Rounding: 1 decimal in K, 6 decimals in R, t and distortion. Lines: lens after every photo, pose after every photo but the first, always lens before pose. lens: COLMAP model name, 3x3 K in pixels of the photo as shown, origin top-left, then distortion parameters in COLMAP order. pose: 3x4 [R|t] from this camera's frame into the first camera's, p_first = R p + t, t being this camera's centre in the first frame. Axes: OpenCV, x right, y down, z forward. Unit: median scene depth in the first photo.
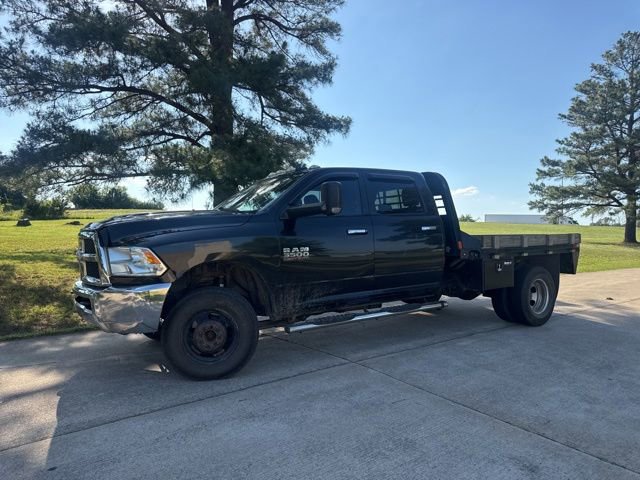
lens RADIAL K [[450.4, 0, 323.8], [0, 450.4, 239.0], [0, 0, 1]] dist [0.032567, -0.038175]
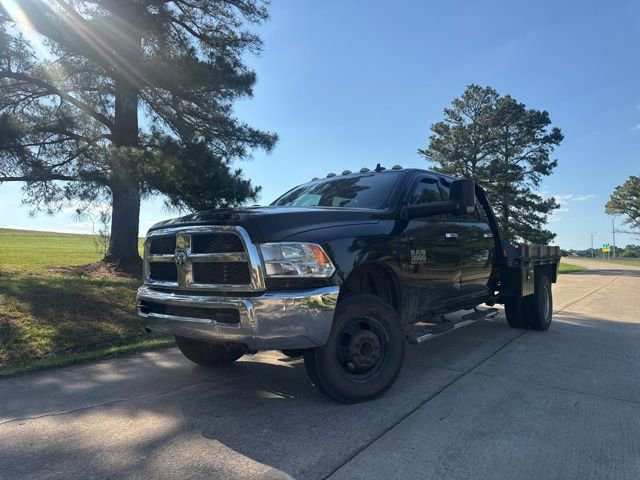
lens RADIAL K [[450.4, 0, 325.1], [0, 450.4, 241.5], [0, 0, 1]] dist [0.032567, -0.038175]
pose [[0.952603, 0.014874, 0.303853, -0.130631], [-0.001028, 0.998956, -0.045679, 0.011199], [-0.304215, 0.043201, 0.951623, 0.044744]]
